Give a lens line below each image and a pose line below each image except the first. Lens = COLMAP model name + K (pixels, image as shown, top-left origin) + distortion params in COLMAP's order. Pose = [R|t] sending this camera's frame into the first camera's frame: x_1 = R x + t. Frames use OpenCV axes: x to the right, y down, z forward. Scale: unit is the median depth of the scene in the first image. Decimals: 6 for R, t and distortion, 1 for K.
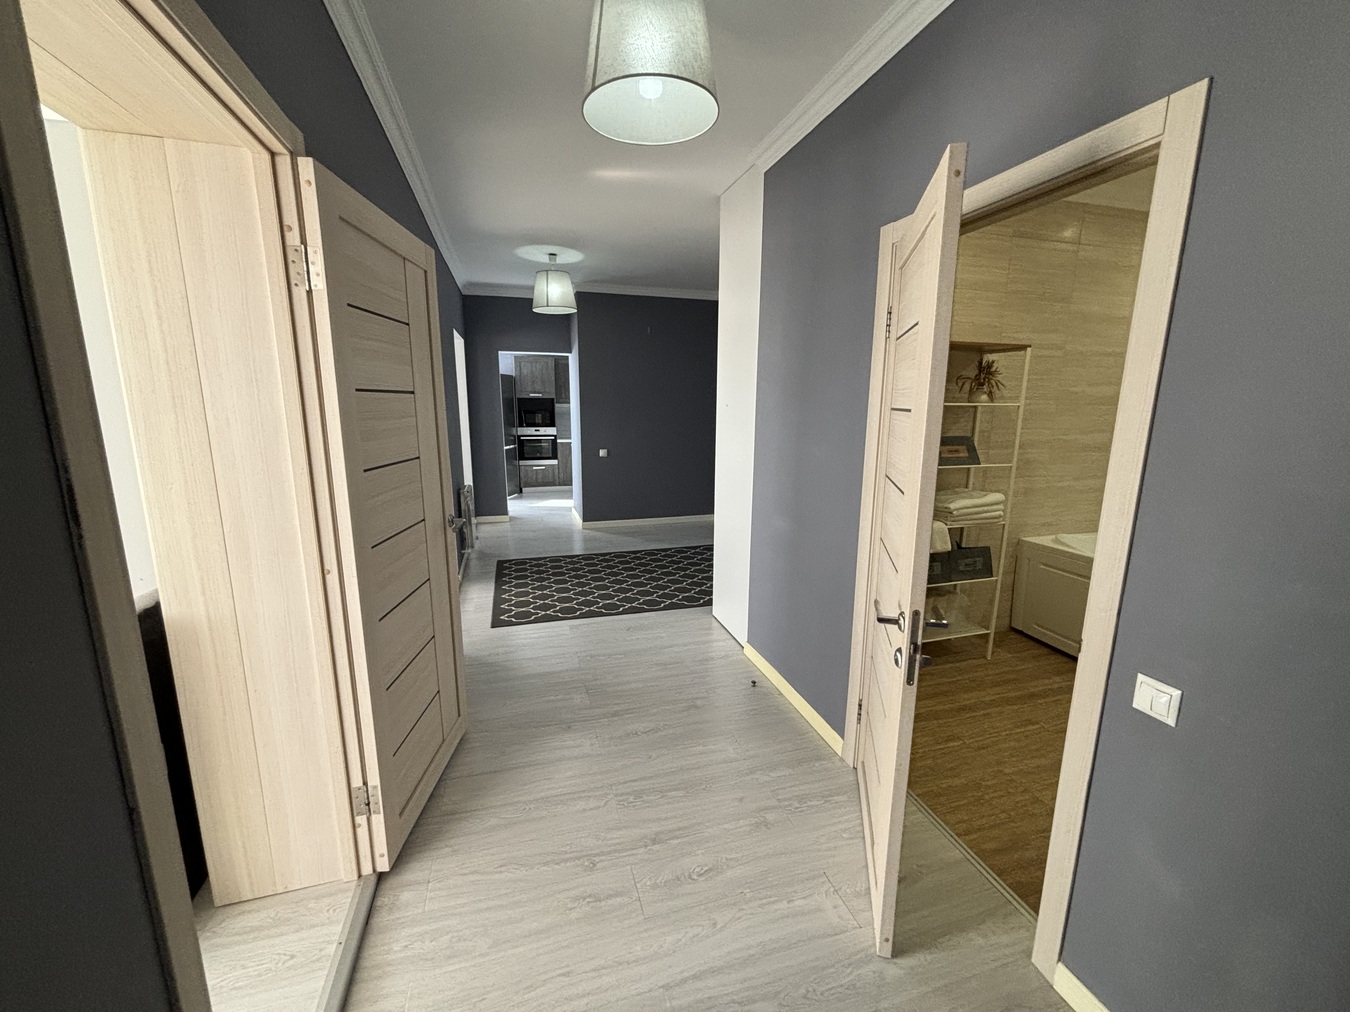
lens RADIAL K [[537.1, 0, 672.7], [0, 537.1, 506.7], [0, 0, 1]] dist [-0.007630, -0.000291]
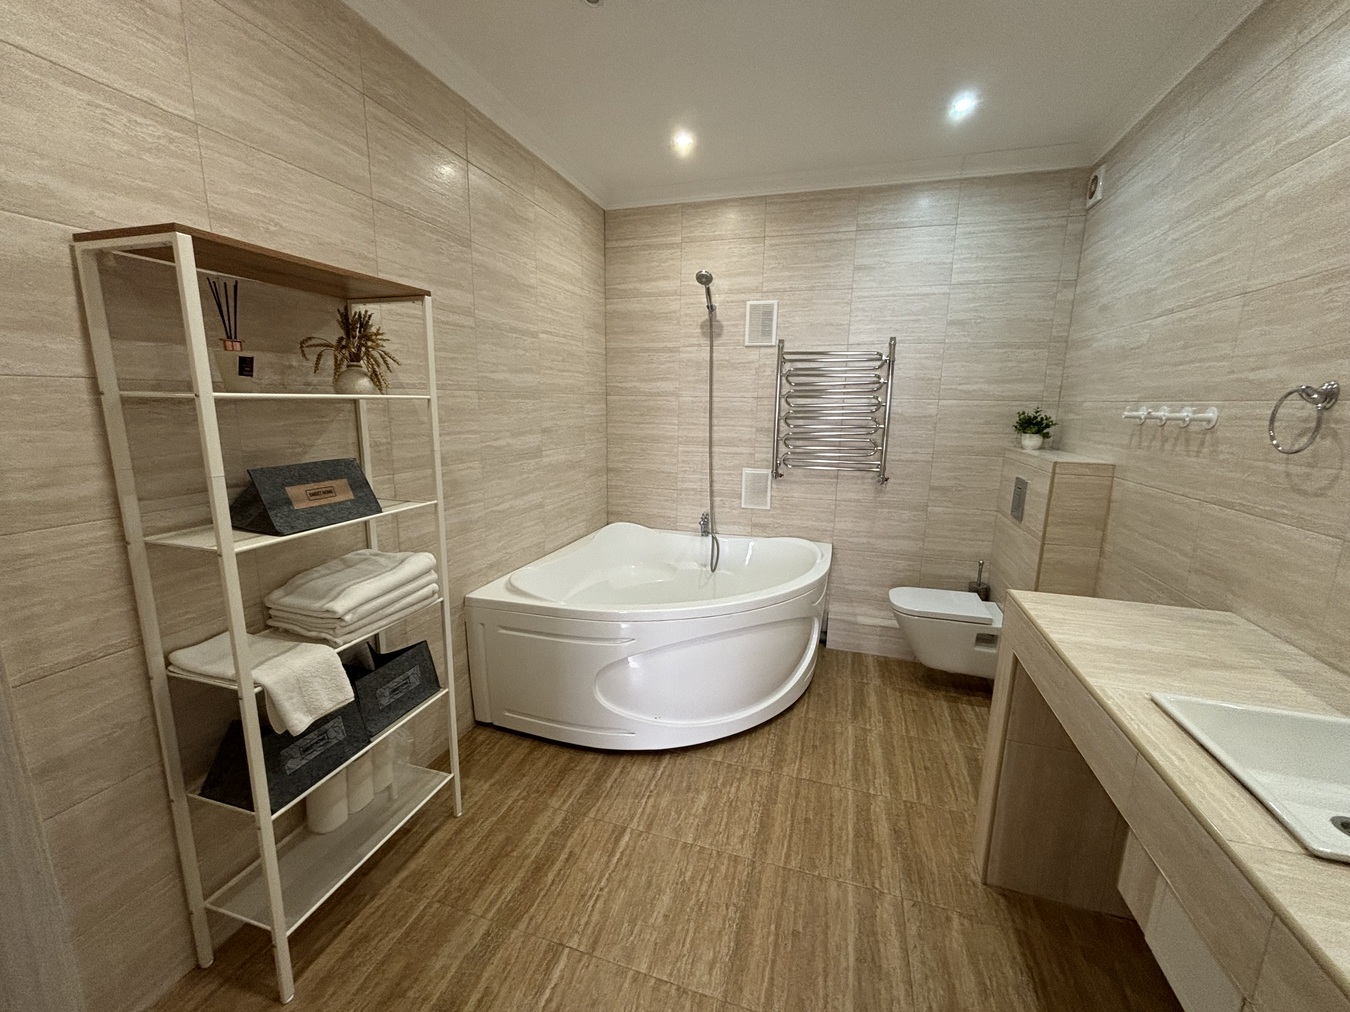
lens RADIAL K [[547.6, 0, 672.3], [0, 547.6, 505.1], [0, 0, 1]] dist [-0.000902, 0.000504]
pose [[0.553094, -0.152206, 0.819097, 0.277699], [0.144749, 0.985773, 0.085437, -0.084988], [-0.820448, 0.071309, 0.567257, 0.436982]]
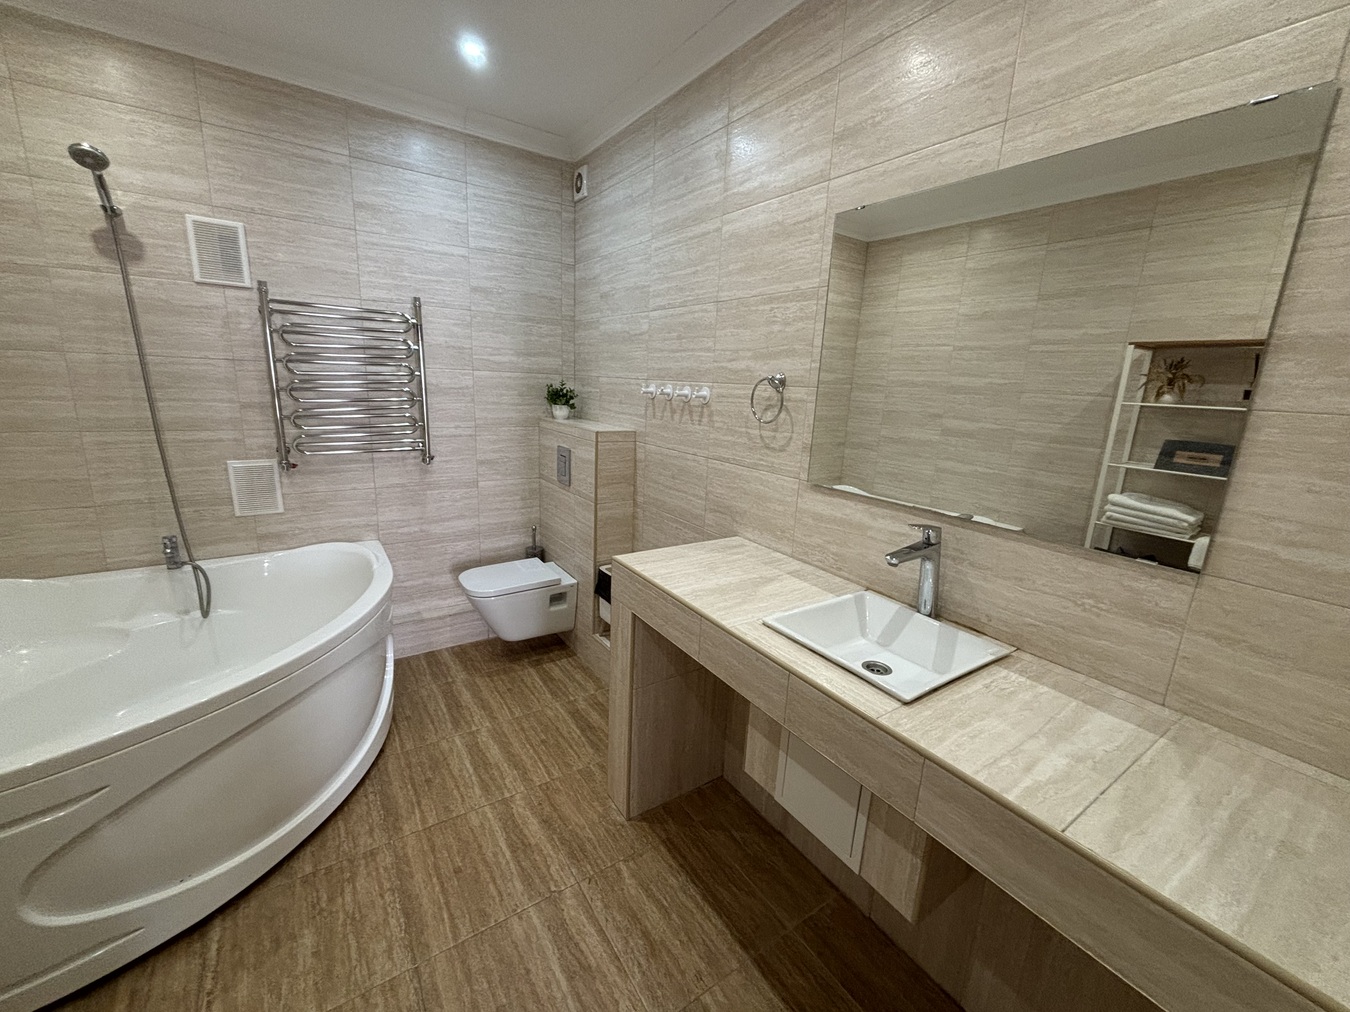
lens RADIAL K [[549.1, 0, 673.8], [0, 549.1, 505.0], [0, 0, 1]] dist [0.001199, 0.000215]
pose [[-0.305365, -0.231059, 0.923777, 0.343194], [0.135473, 0.949705, 0.282326, -0.118648], [-0.942549, 0.211360, -0.258704, 0.557869]]
